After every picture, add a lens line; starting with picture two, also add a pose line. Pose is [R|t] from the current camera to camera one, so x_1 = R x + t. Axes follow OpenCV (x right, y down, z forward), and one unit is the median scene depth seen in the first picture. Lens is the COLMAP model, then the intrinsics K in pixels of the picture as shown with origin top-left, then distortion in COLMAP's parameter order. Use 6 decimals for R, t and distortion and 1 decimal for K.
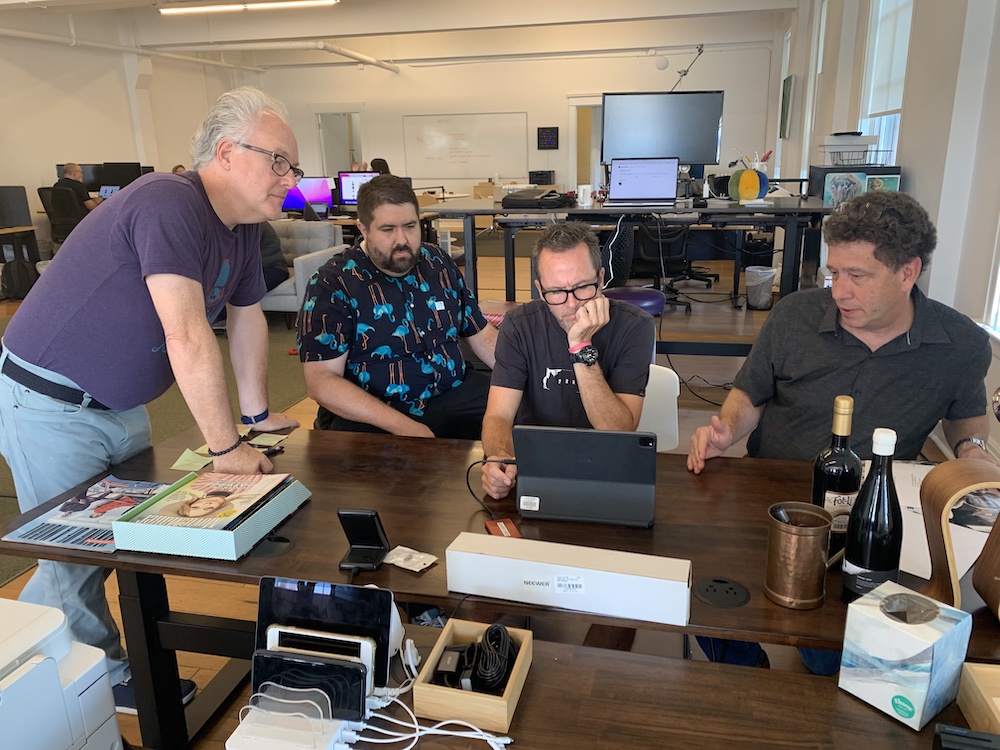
lens RADIAL K [[762.9, 0, 504.0], [0, 762.9, 370.3], [0, 0, 1]] dist [0.034911, -0.018943]
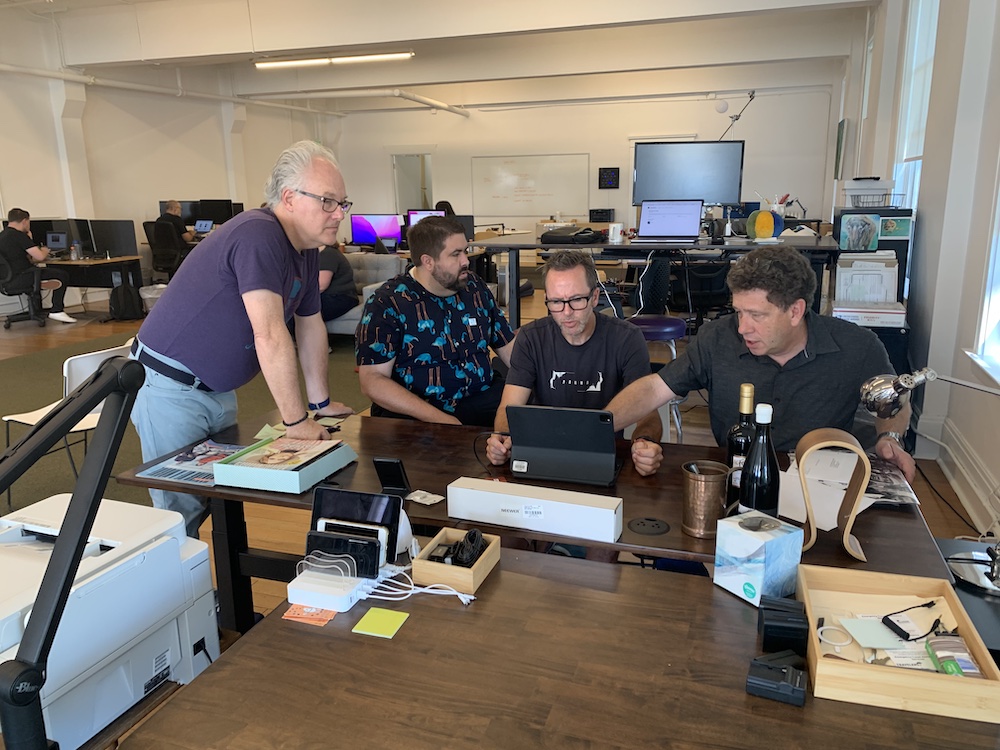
lens RADIAL K [[762.9, 0, 499.3], [0, 762.9, 378.4], [0, 0, 1]] dist [0.034911, -0.018943]
pose [[0.995204, 0.028017, -0.093726, 0.076120], [-0.031355, 0.998918, -0.034340, 0.045919], [0.092662, 0.037114, 0.995006, -0.198283]]
